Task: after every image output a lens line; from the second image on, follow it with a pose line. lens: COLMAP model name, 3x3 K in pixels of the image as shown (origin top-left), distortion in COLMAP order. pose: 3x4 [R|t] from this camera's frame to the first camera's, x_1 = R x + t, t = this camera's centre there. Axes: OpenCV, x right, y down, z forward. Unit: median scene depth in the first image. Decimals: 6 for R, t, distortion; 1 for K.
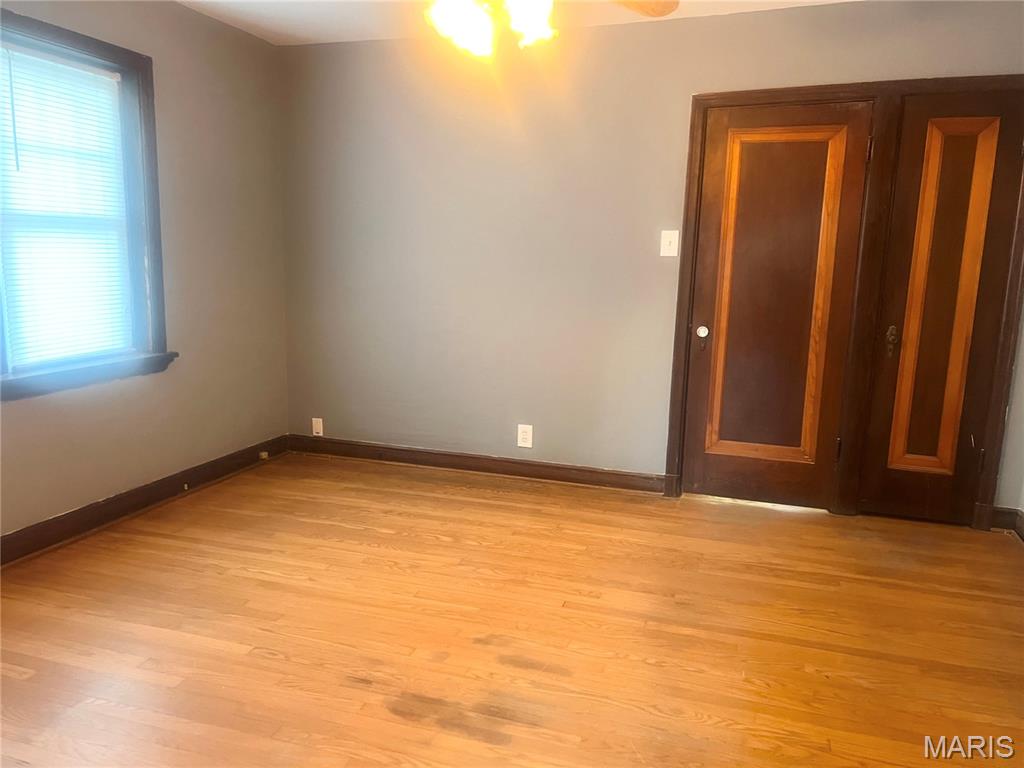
lens RADIAL K [[759.4, 0, 505.8], [0, 759.4, 384.8], [0, 0, 1]] dist [0.056029, -0.003141]
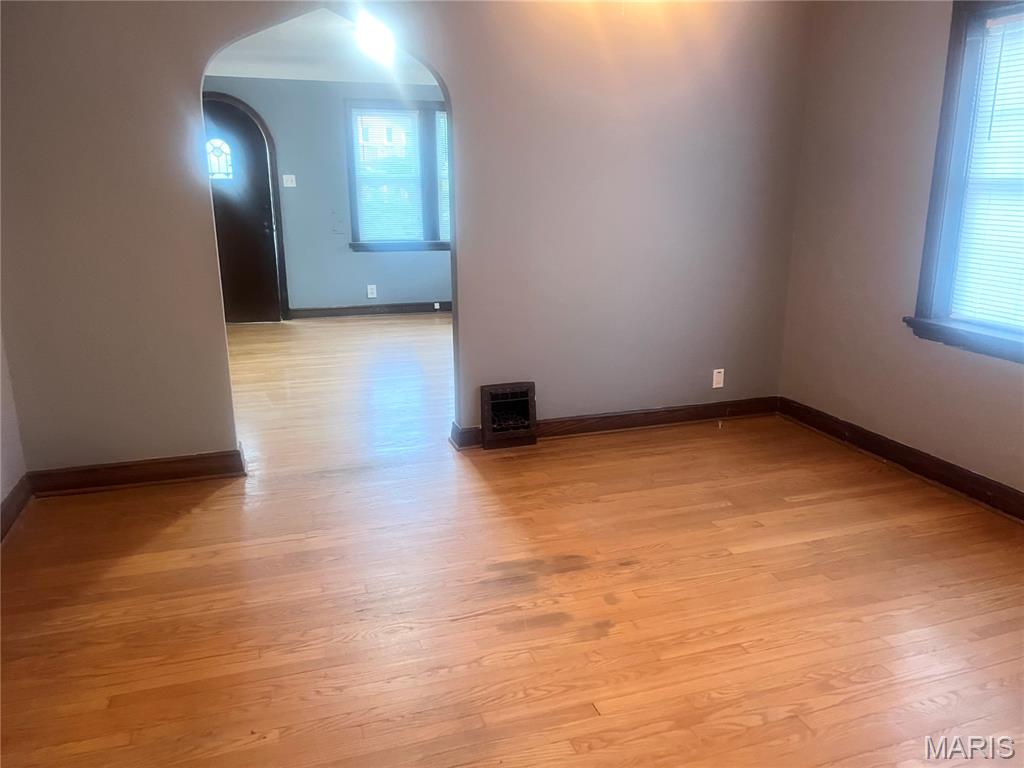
lens RADIAL K [[759.4, 0, 505.8], [0, 759.4, 384.8], [0, 0, 1]] dist [0.056029, -0.003141]
pose [[-0.803013, 0.135983, -0.580241, 0.629049], [-0.123707, 0.914381, 0.385492, -0.319933], [0.582981, 0.381335, -0.717437, 1.612740]]
